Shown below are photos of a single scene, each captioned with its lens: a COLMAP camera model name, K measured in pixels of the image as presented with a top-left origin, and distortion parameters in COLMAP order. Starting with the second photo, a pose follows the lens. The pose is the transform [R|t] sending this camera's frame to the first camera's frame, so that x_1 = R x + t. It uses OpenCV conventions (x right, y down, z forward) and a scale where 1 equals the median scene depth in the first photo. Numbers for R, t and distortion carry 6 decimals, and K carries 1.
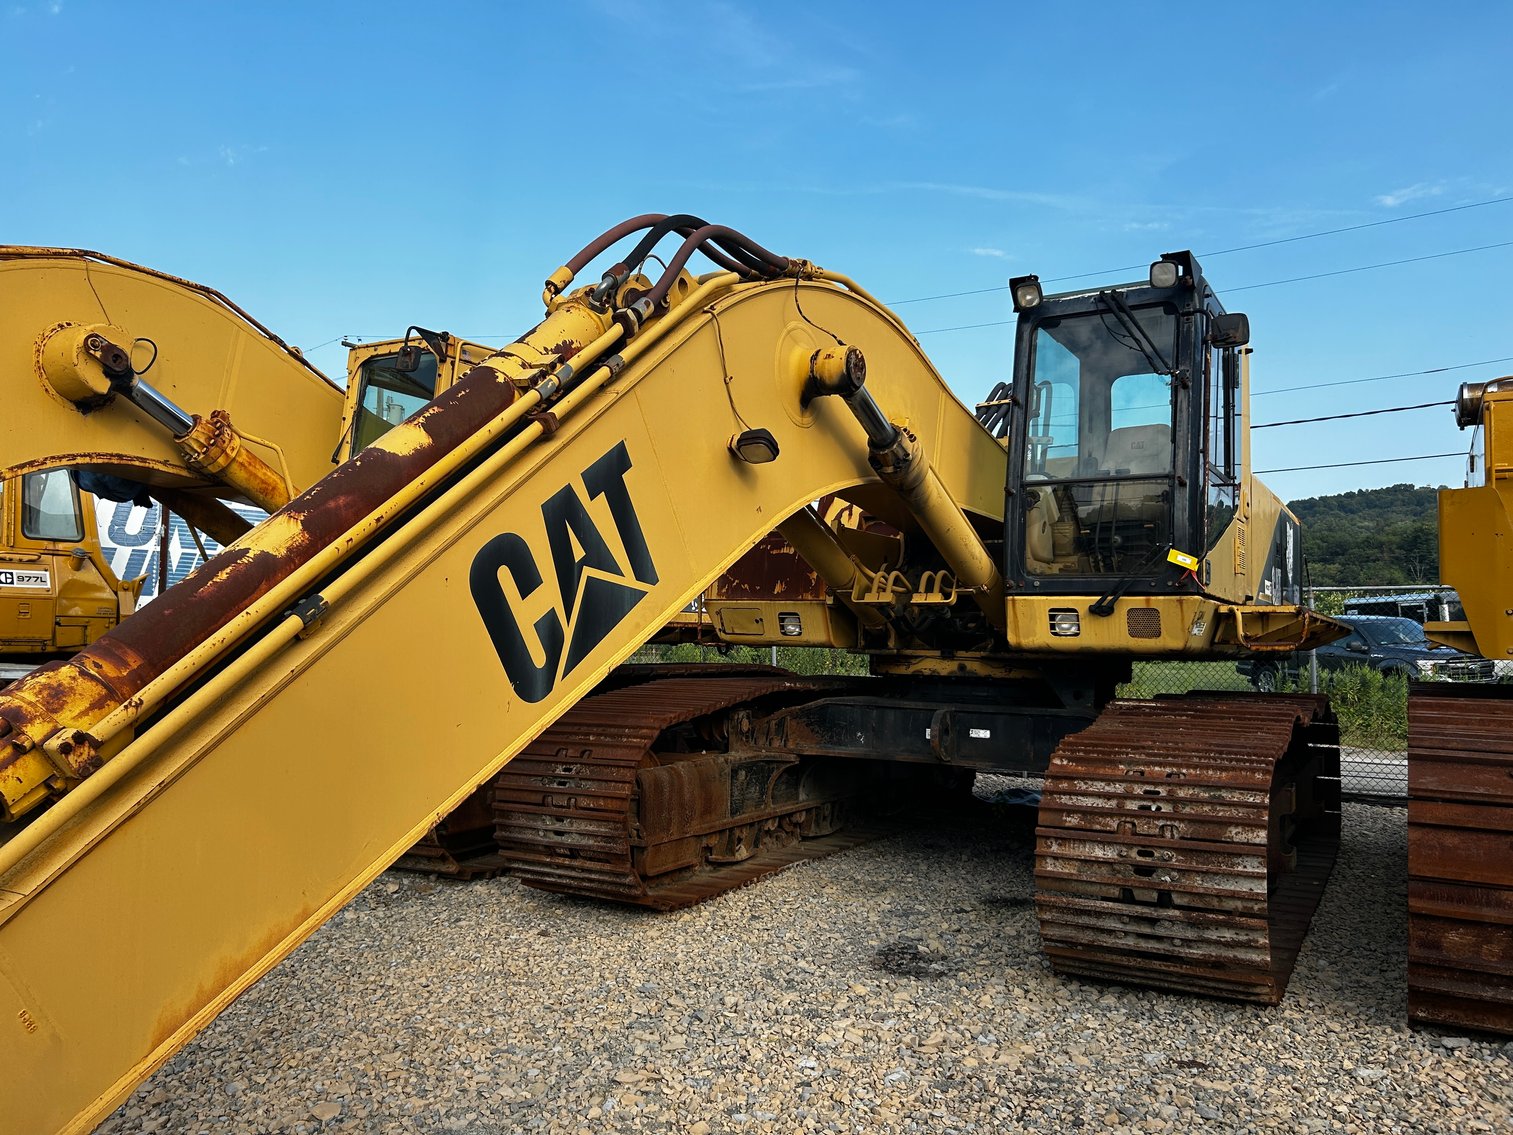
lens RADIAL K [[1172.9, 0, 763.4], [0, 1172.9, 569.5], [0, 0, 1]] dist [0.010097, 0.001898]
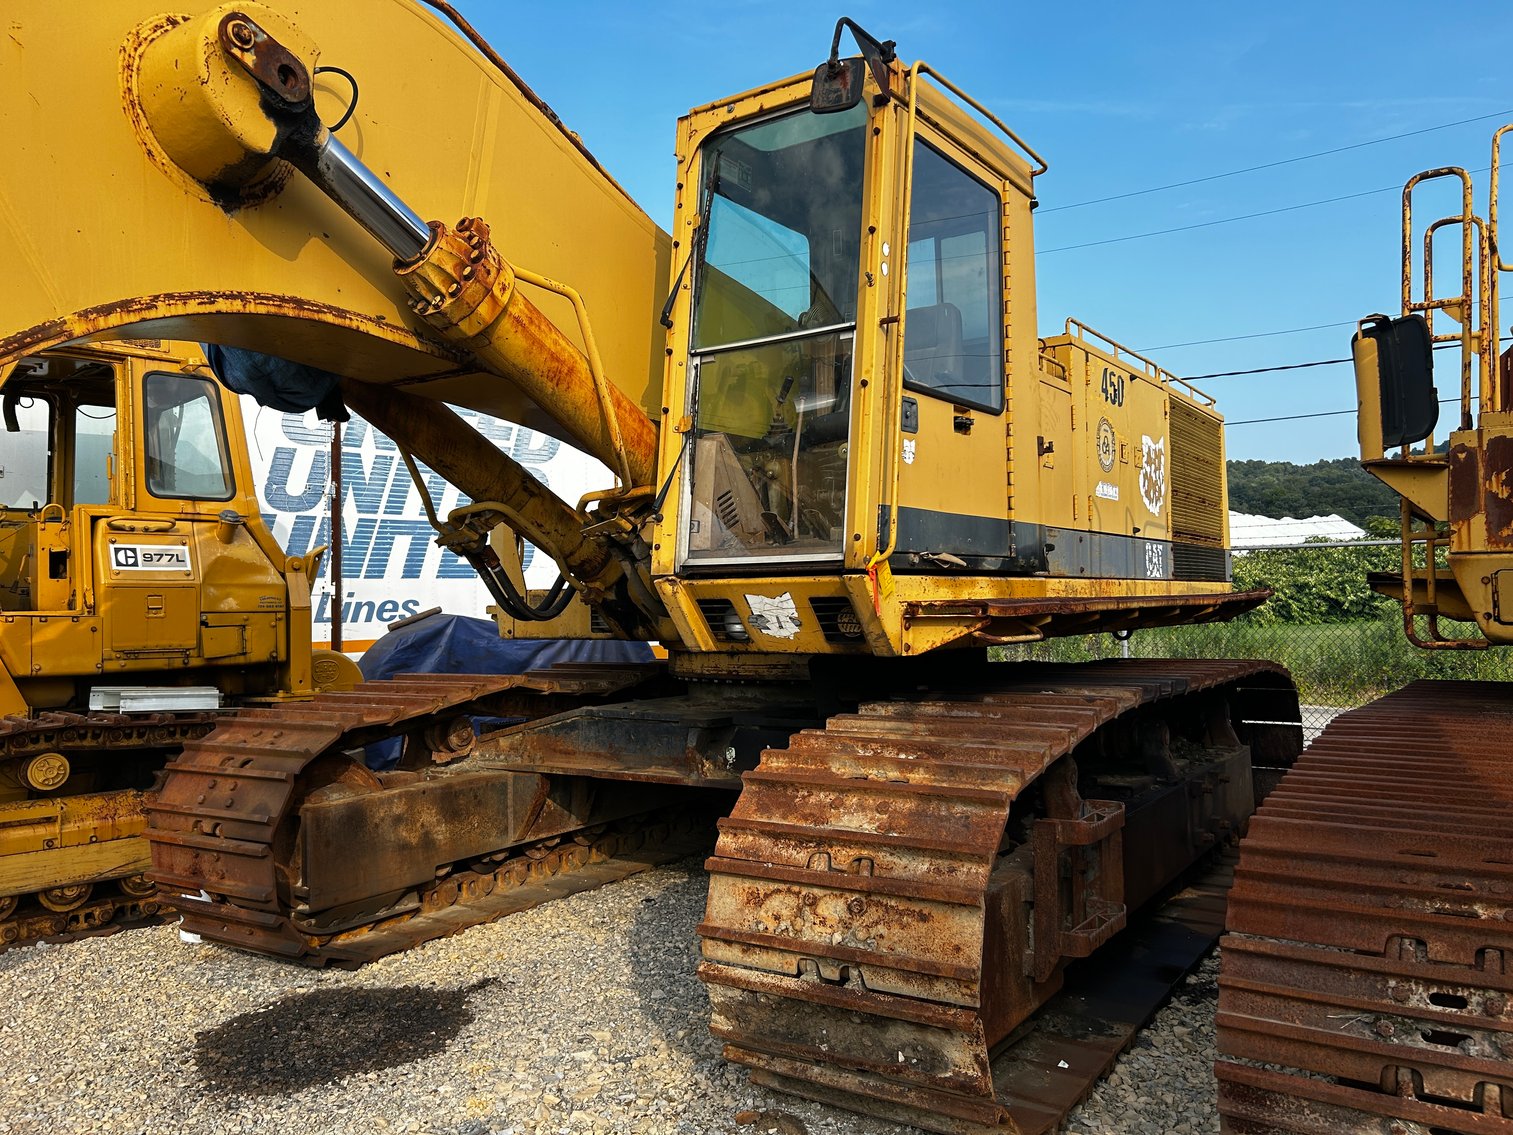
lens RADIAL K [[1172.9, 0, 751.5], [0, 1172.9, 571.6], [0, 0, 1]] dist [0.010097, 0.001898]
pose [[0.993631, -0.029331, -0.108802, -0.276362], [0.032770, 0.999014, 0.029956, 0.008649], [0.107816, -0.033330, 0.993612, 0.472694]]
